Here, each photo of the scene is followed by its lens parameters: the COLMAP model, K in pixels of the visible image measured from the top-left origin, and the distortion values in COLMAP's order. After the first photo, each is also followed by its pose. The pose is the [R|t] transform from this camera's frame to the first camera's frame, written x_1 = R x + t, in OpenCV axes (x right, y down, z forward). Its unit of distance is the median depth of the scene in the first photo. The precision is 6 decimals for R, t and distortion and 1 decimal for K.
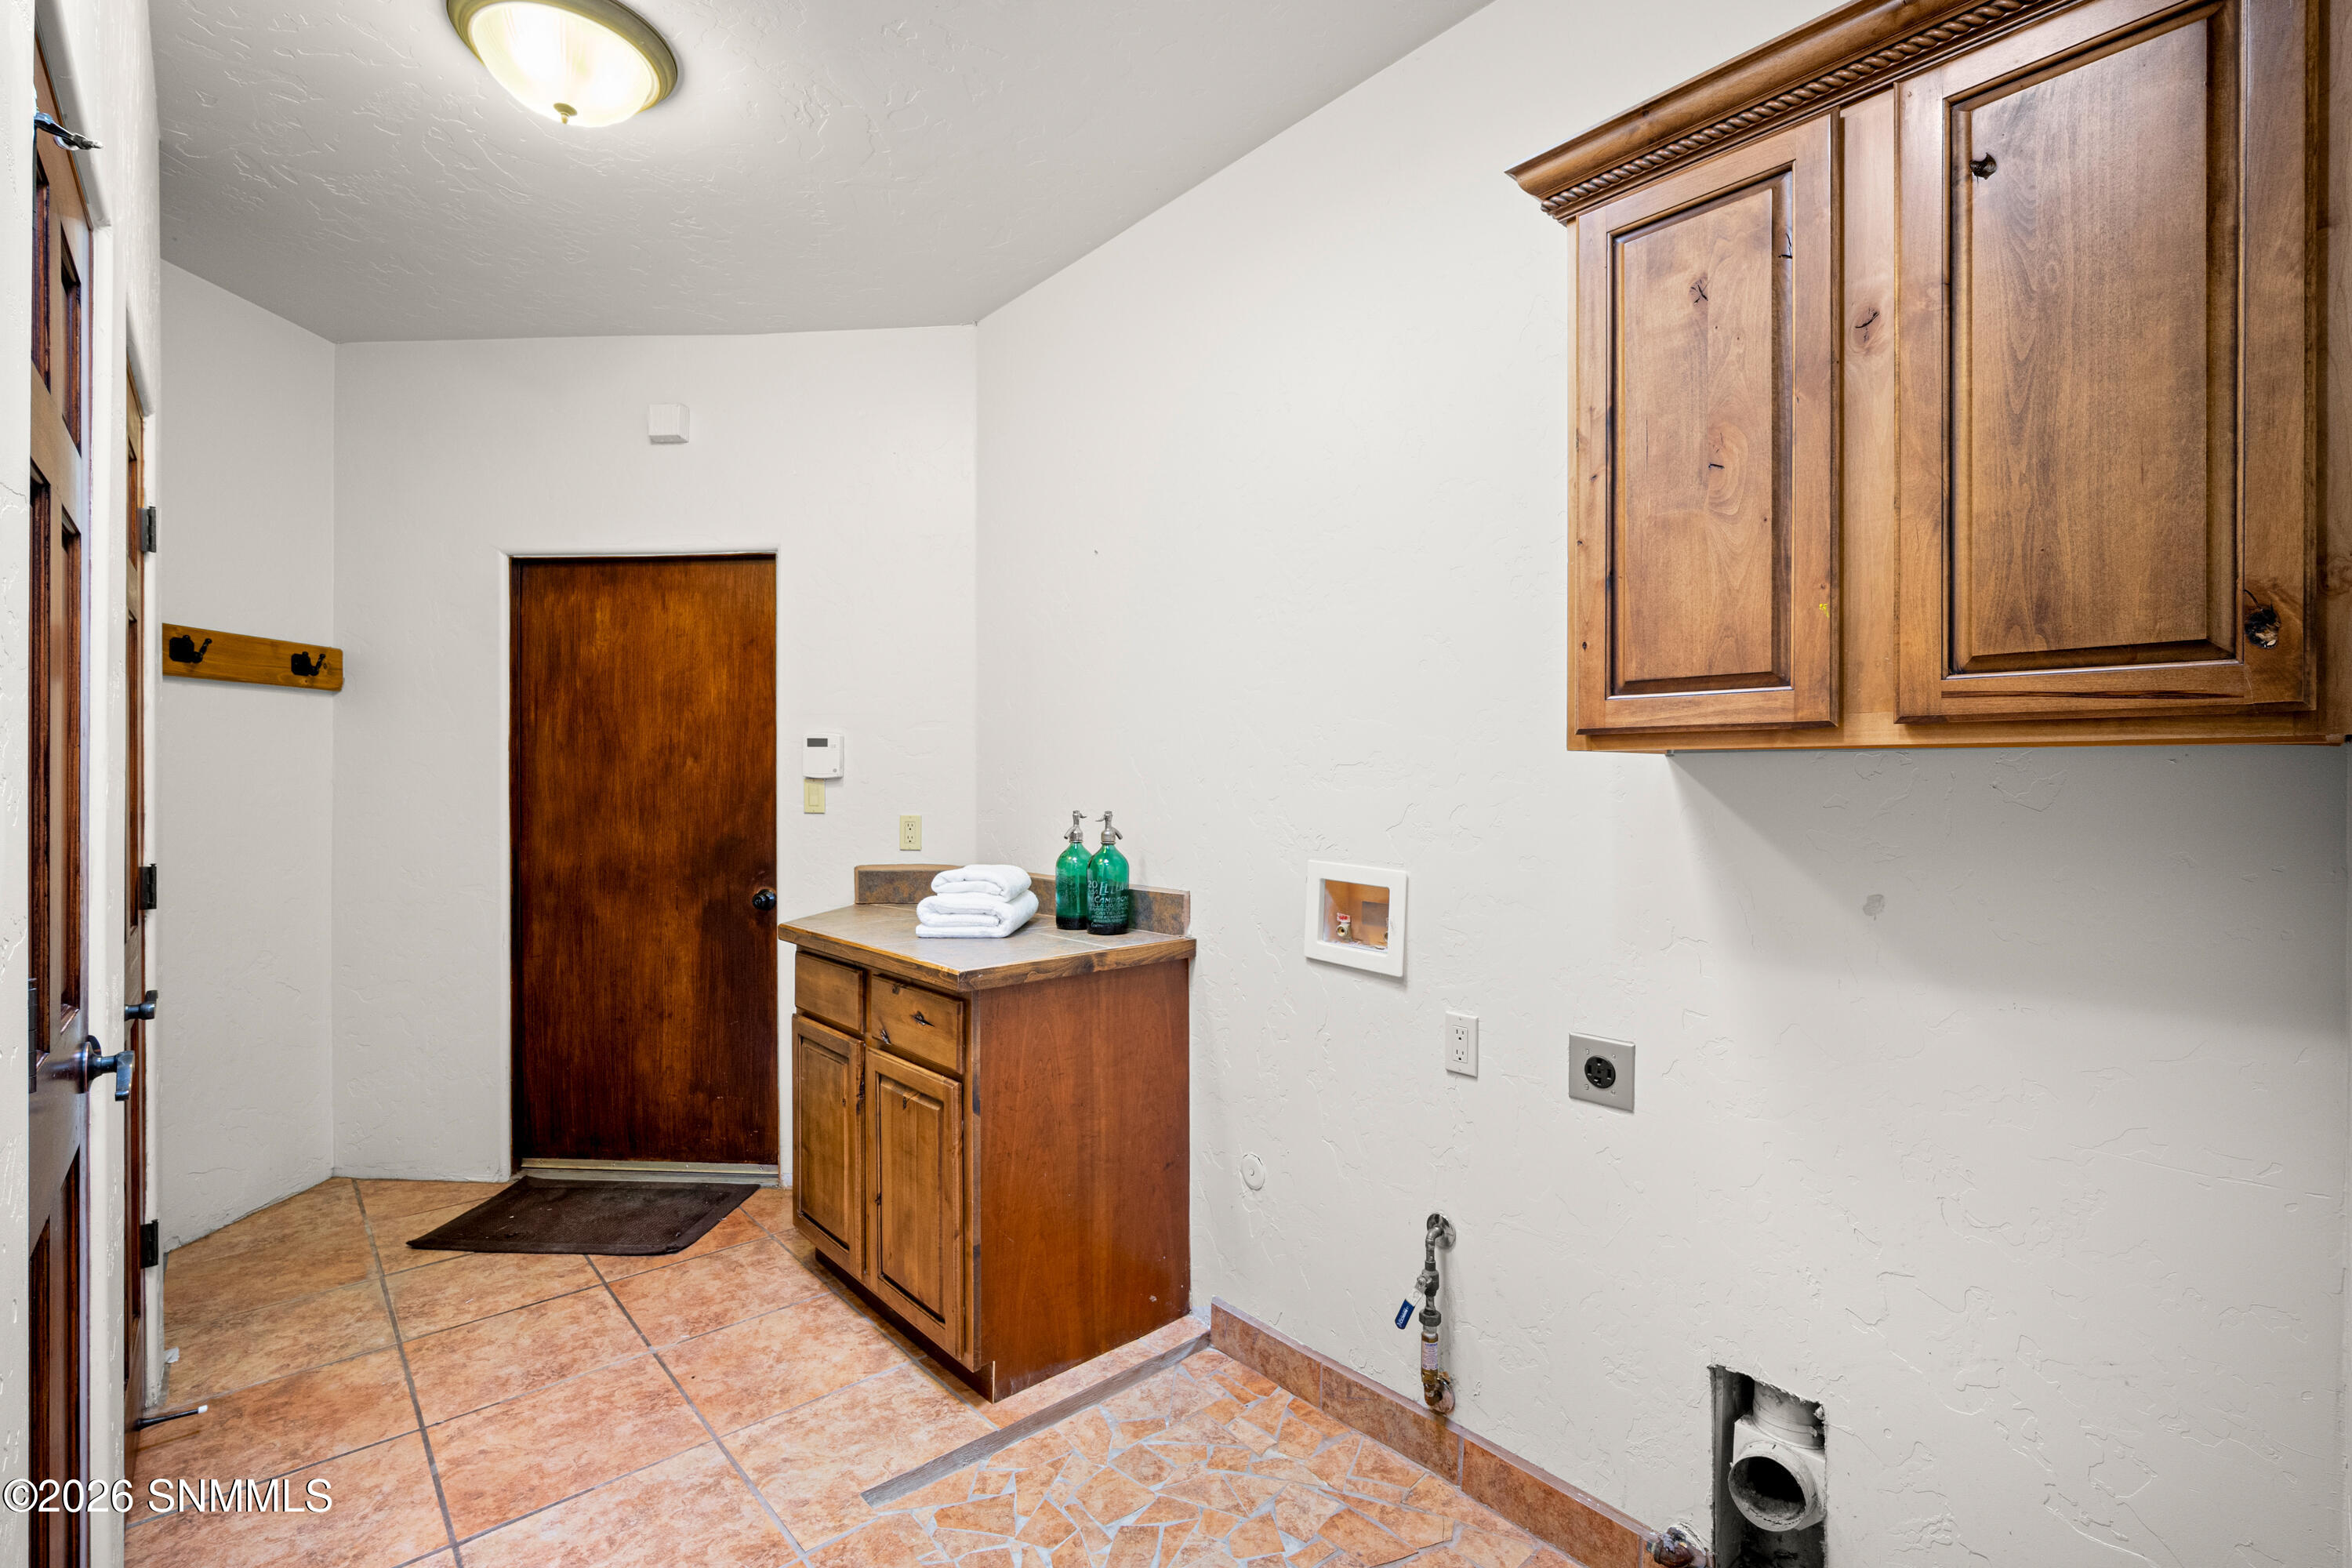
lens RADIAL K [[1027.9, 0, 1172.2], [0, 1027.9, 784.6], [0, 0, 1]] dist [-0.012006, 0.000730]
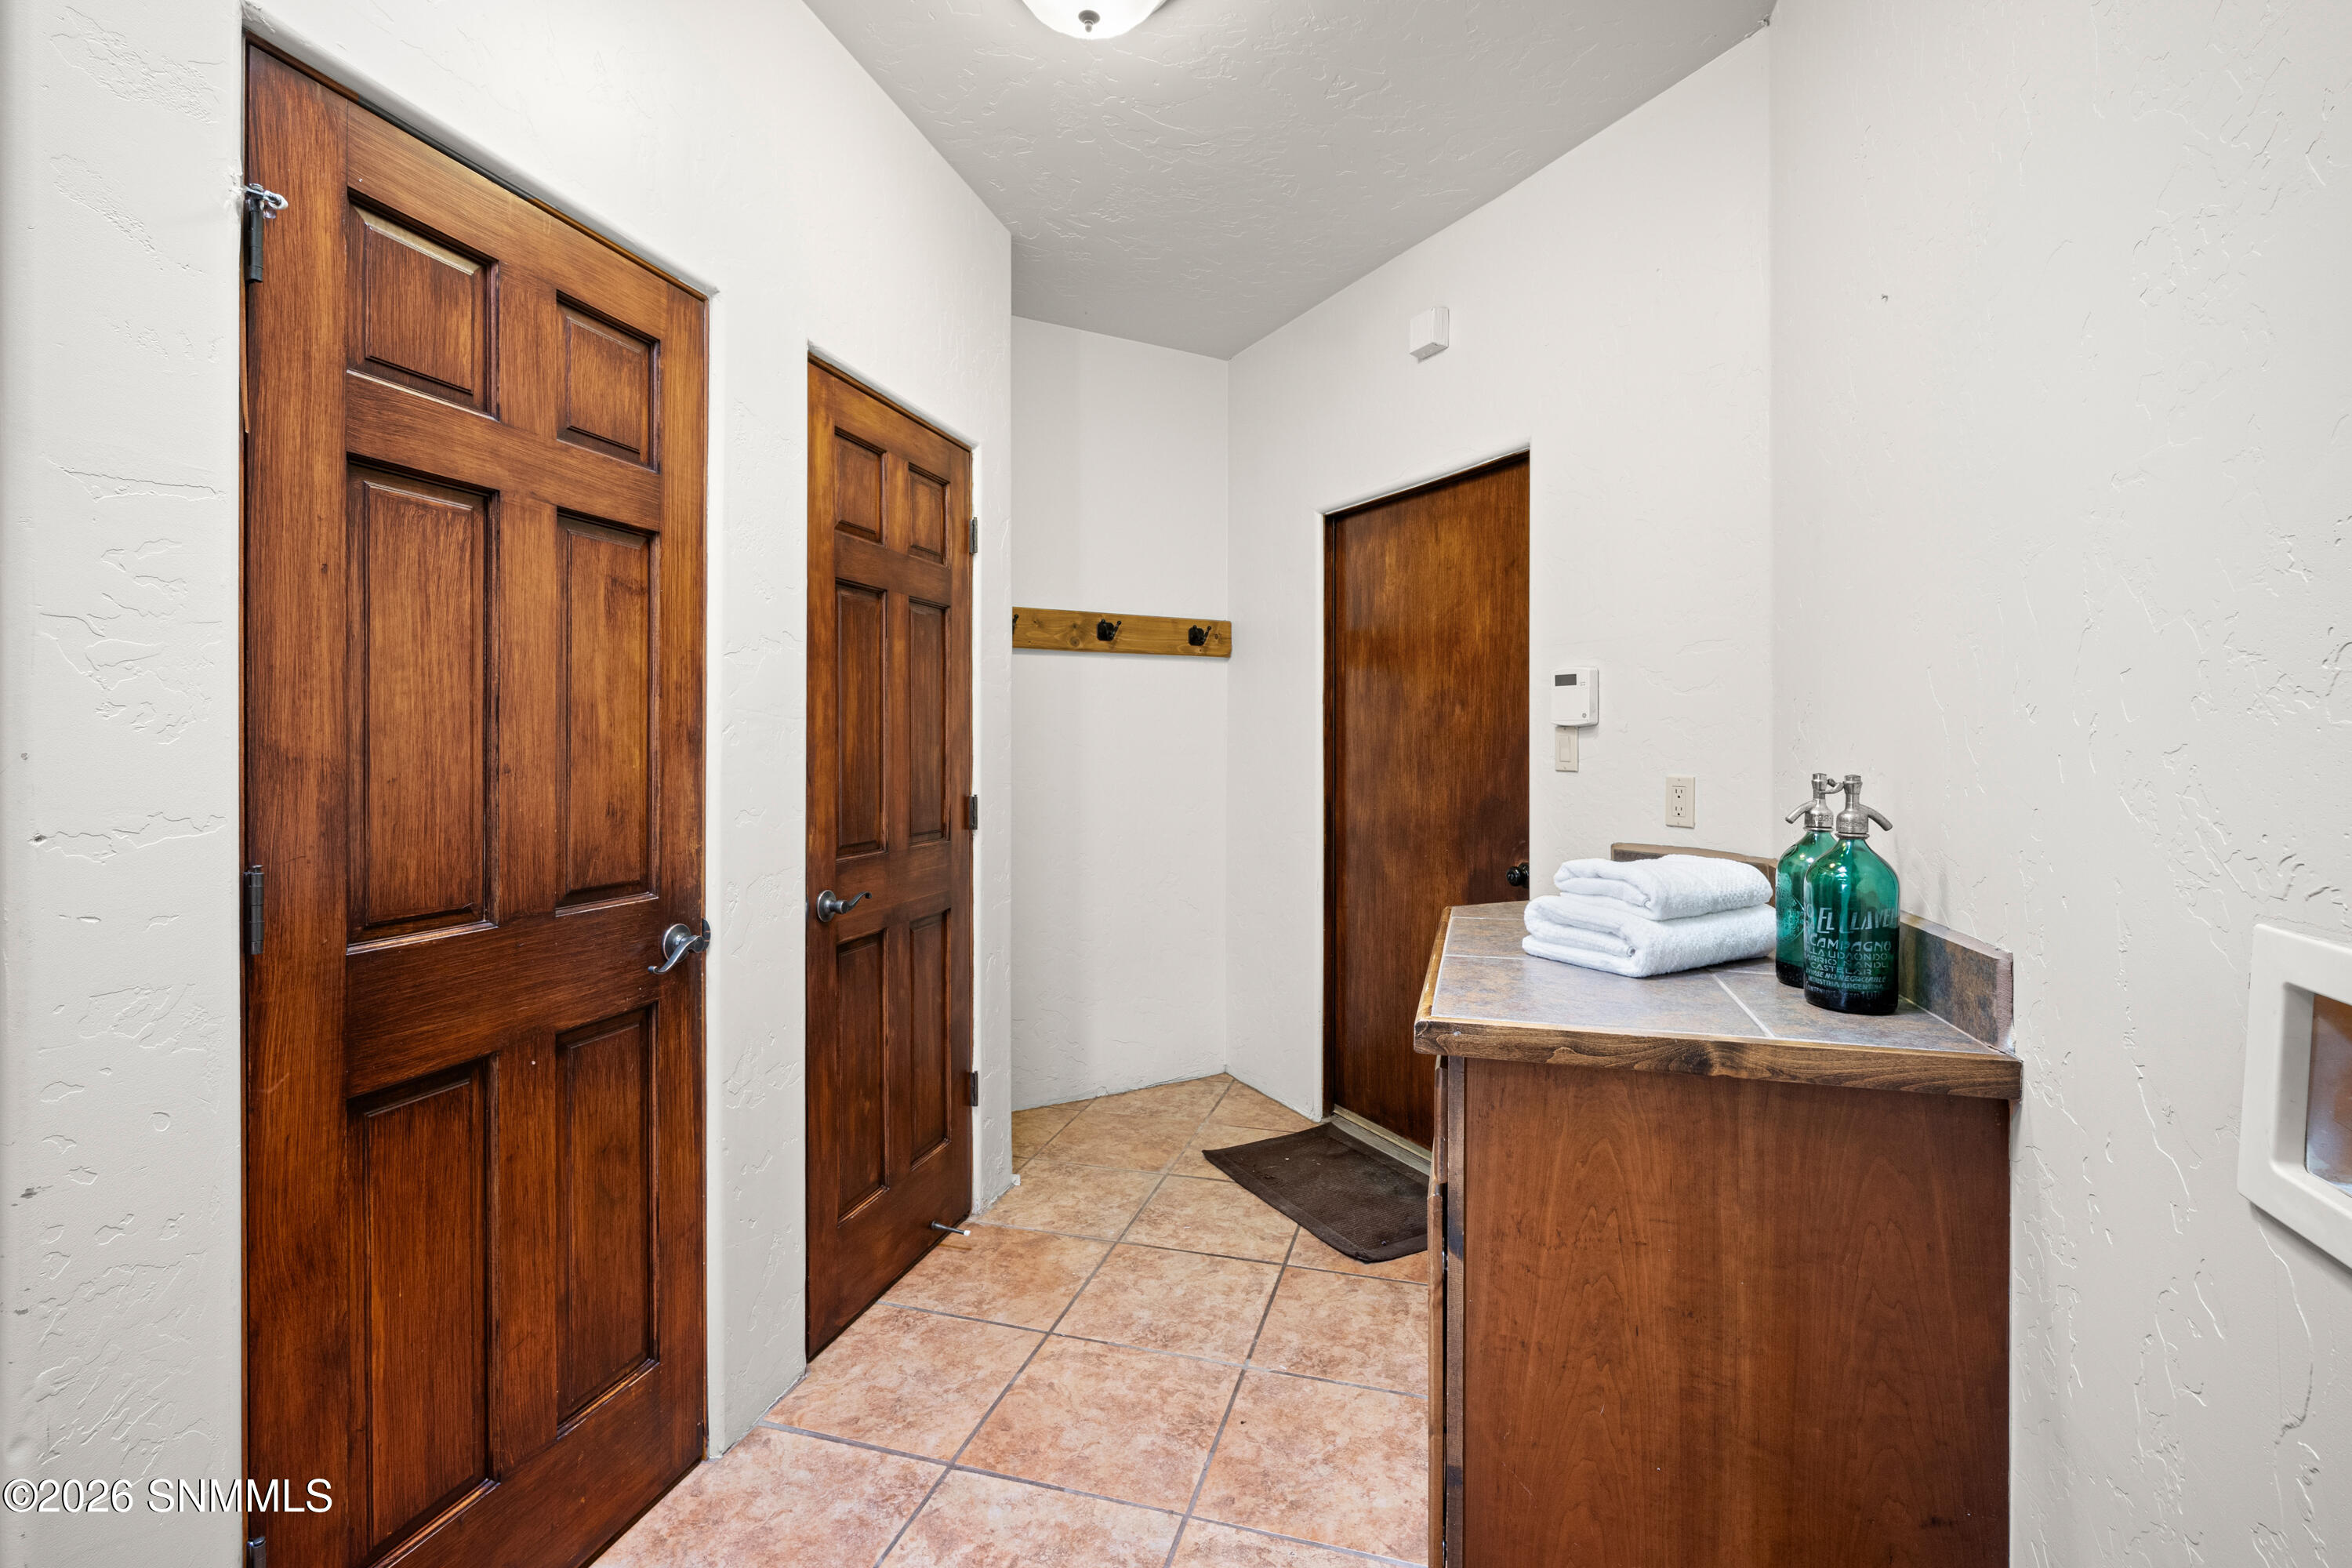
lens RADIAL K [[1027.9, 0, 1195.3], [0, 1027.9, 747.1], [0, 0, 1]] dist [-0.012006, 0.000730]
pose [[0.536699, 0.003362, -0.843767, 0.188164], [-0.004201, 0.999990, 0.001312, 0.011783], [0.843763, 0.002840, 0.536708, 0.413968]]
